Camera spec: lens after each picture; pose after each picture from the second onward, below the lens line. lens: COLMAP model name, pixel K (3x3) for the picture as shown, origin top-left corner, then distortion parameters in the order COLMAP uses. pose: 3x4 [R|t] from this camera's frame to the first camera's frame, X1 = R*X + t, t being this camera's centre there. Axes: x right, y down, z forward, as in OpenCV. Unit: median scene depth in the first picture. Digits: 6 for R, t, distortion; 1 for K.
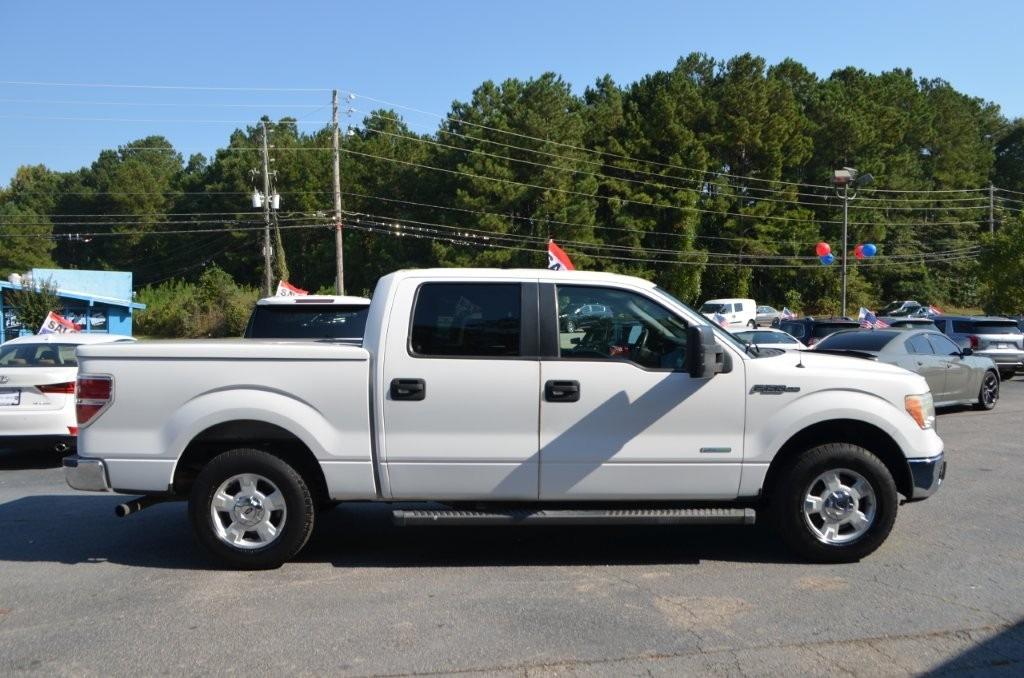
lens RADIAL K [[880.0, 0, 511.0], [0, 880.0, 351.4], [0, 0, 1]] dist [-0.080438, 0.001774]
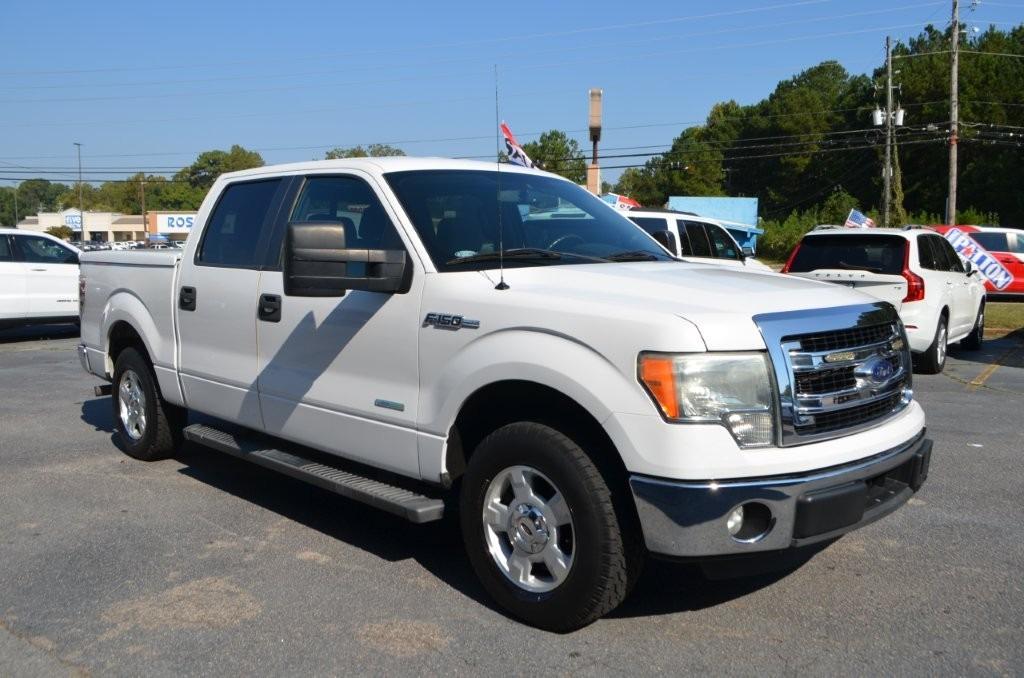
lens RADIAL K [[863.8, 0, 516.1], [0, 863.8, 366.2], [0, 0, 1]] dist [-0.083431, 0.018898]
pose [[0.717193, 0.099716, -0.689704, 0.082827], [-0.029241, 0.993144, 0.113181, 0.000304], [0.696261, -0.061005, 0.715192, 0.063075]]
